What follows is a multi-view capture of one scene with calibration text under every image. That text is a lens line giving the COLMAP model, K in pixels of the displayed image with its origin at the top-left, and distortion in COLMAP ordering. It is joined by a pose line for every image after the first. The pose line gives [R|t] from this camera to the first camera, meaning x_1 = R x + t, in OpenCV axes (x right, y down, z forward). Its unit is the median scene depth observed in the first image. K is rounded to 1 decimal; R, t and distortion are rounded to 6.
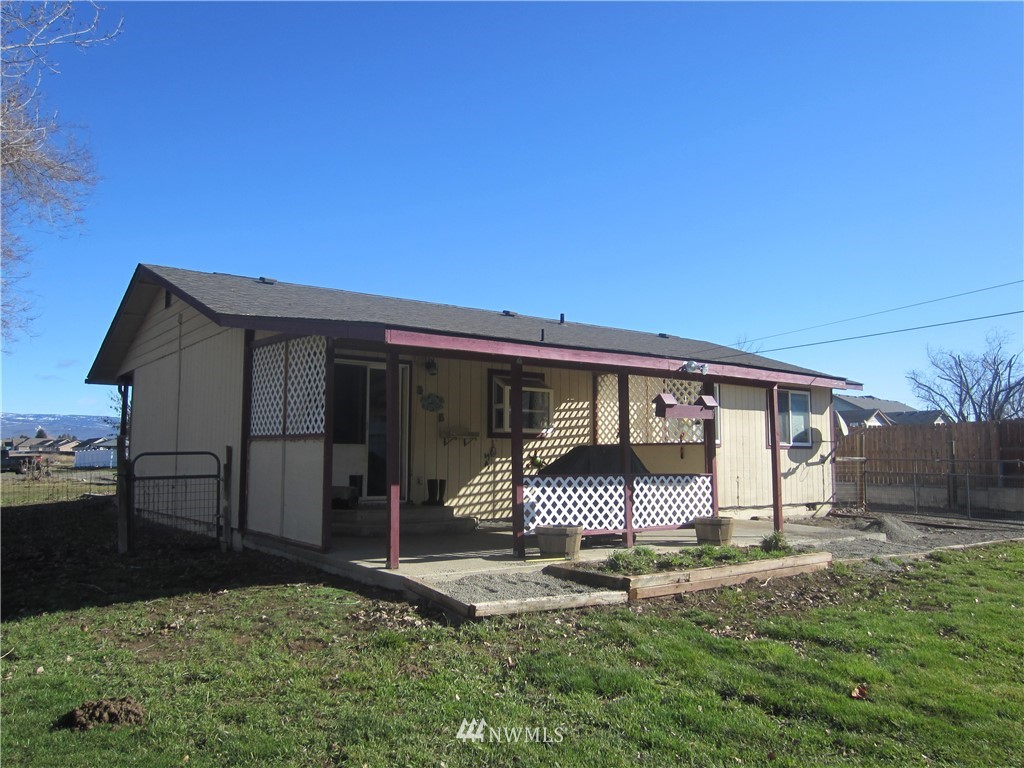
lens RADIAL K [[830.8, 0, 512.7], [0, 830.8, 384.8], [0, 0, 1]] dist [-0.003153, 0.001042]
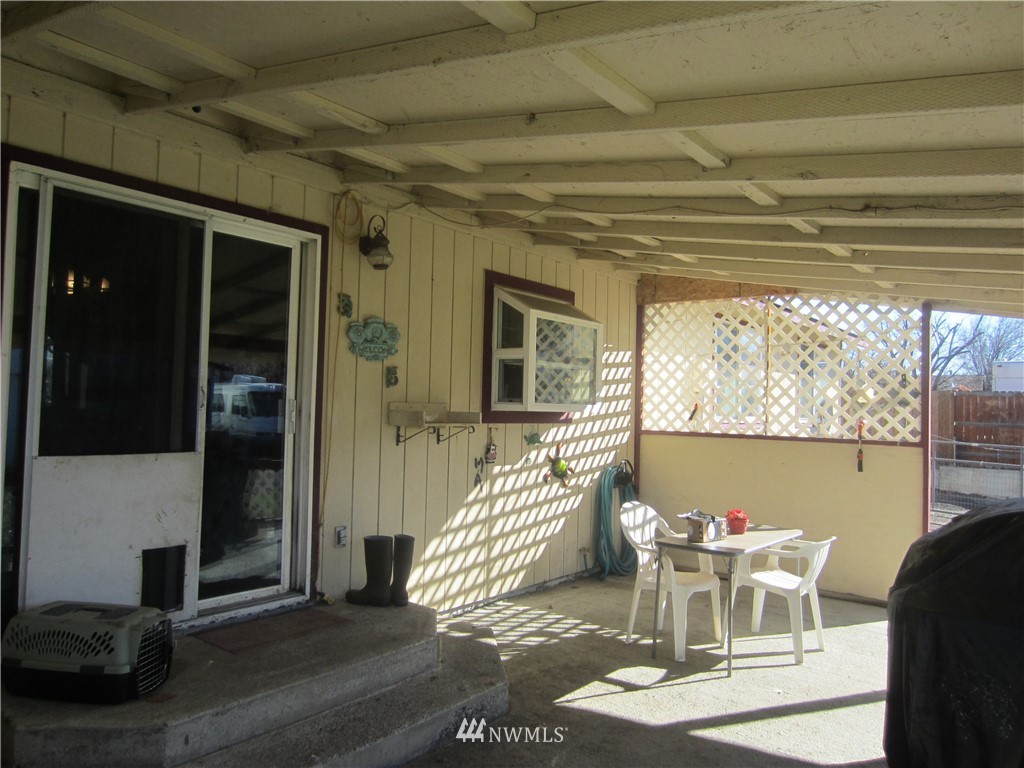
lens RADIAL K [[722.8, 0, 512.0], [0, 722.8, 381.0], [0, 0, 1]] dist [-0.031132, 0.003352]
pose [[0.963184, 0.030365, 0.267124, -0.119910], [-0.046965, 0.997327, 0.055972, 0.018576], [-0.264710, -0.066457, 0.962035, 0.623156]]
